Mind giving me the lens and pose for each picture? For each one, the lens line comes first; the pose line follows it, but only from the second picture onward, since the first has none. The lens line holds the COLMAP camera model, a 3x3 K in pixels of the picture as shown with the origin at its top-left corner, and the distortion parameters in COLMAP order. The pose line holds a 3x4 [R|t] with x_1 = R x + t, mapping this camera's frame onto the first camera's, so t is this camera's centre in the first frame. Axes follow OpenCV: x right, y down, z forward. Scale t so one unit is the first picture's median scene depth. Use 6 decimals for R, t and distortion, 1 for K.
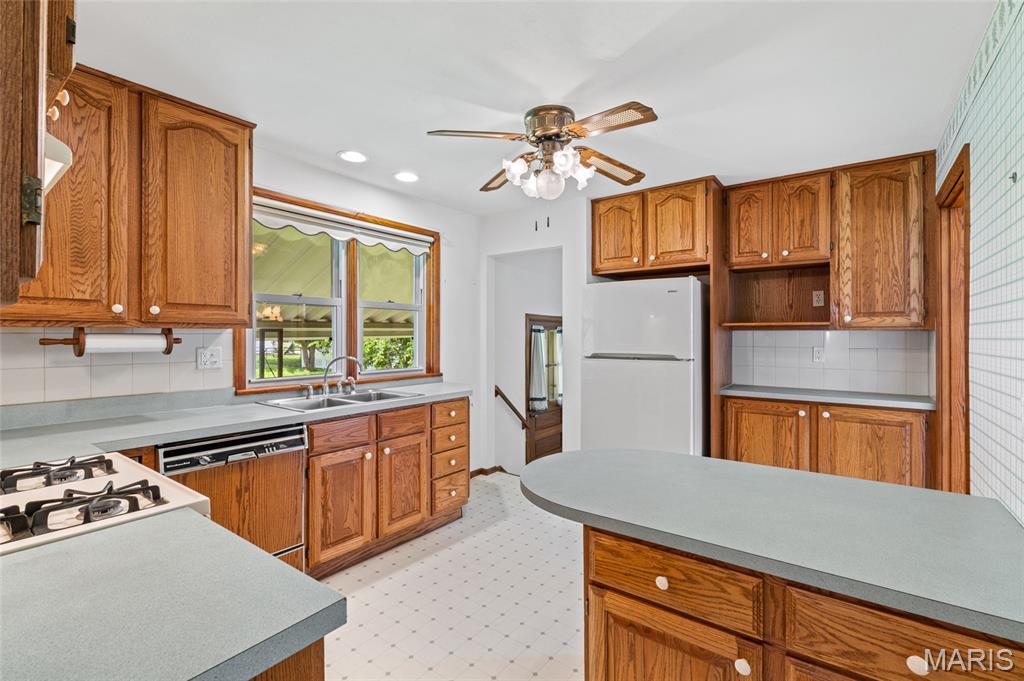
lens RADIAL K [[459.3, 0, 512.0], [0, 459.3, 340.5], [0, 0, 1]] dist [-0.002103, -0.000140]
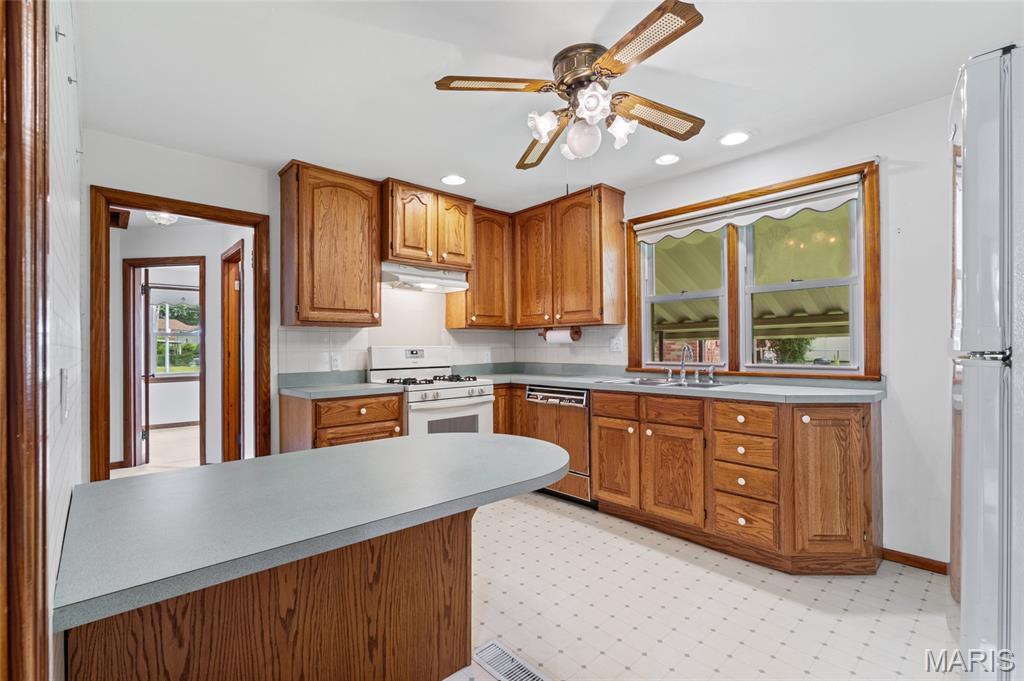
lens RADIAL K [[459.3, 0, 512.0], [0, 459.3, 340.5], [0, 0, 1]] dist [-0.002103, -0.000140]
pose [[-0.193709, -0.011591, -0.980990, 0.827439], [0.004196, 0.999911, -0.012643, 0.039727], [0.981050, -0.006565, -0.193644, 0.890149]]
